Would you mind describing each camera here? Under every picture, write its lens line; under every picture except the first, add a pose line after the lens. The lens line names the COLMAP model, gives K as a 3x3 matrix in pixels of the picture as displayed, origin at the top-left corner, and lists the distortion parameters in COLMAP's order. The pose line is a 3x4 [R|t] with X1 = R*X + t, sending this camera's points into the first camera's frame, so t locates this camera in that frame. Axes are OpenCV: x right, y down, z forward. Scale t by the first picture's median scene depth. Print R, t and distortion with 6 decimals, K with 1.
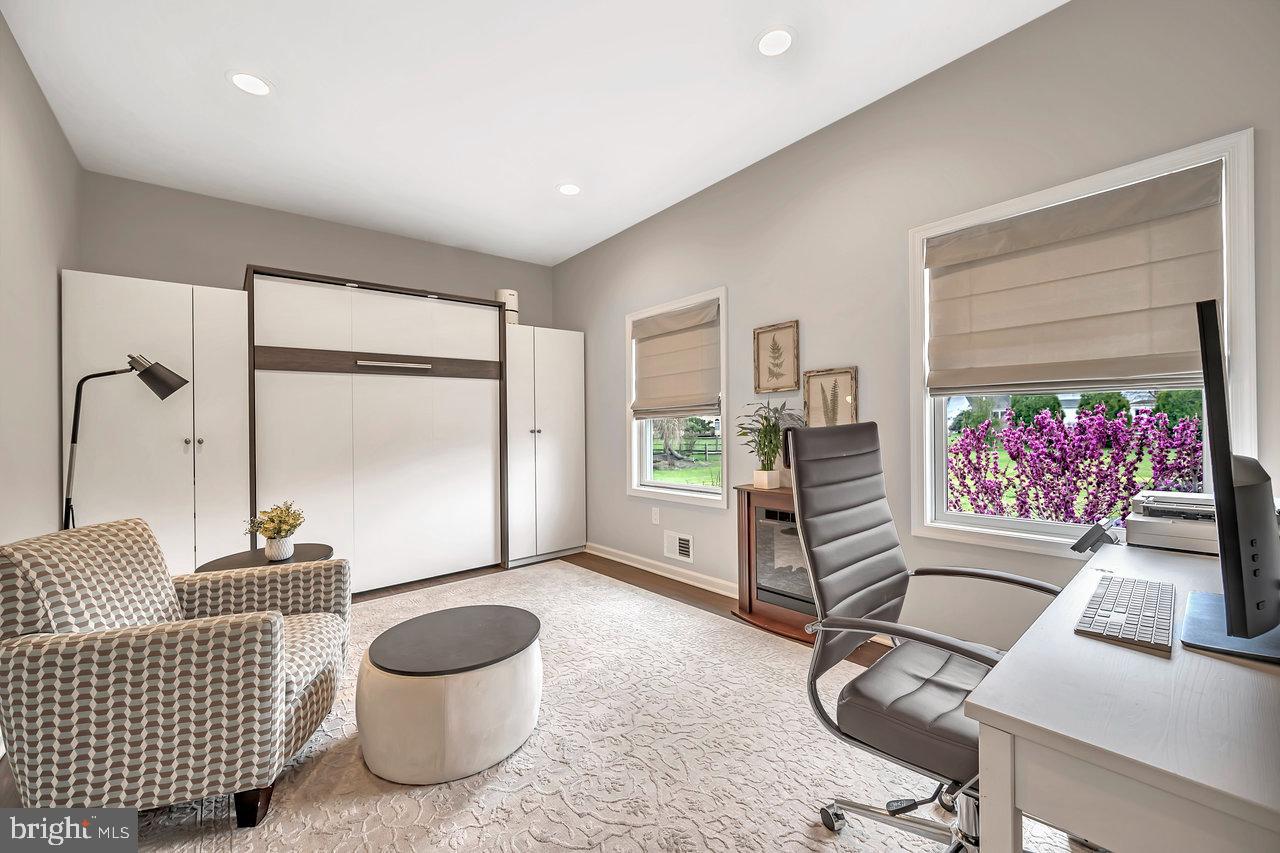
lens RADIAL K [[503.4, 0, 631.3], [0, 503.4, 426.4], [0, 0, 1]] dist [-0.000245, -0.000105]
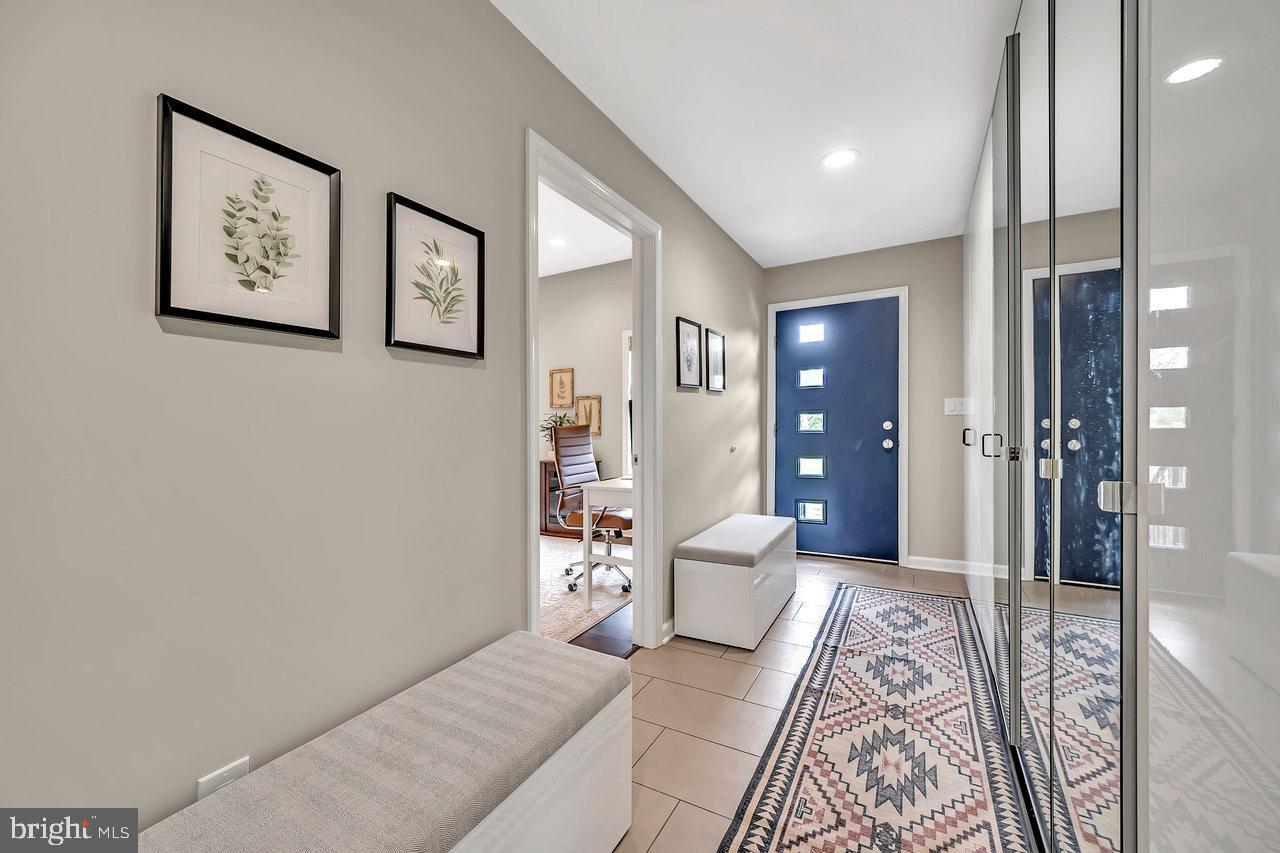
lens RADIAL K [[503.4, 0, 631.3], [0, 503.4, 426.4], [0, 0, 1]] dist [-0.000245, -0.000105]
pose [[0.933179, 0.010176, 0.359268, -0.126199], [-0.010585, 0.999944, -0.000828, -0.000985], [-0.359256, -0.003030, 0.933234, -0.779880]]
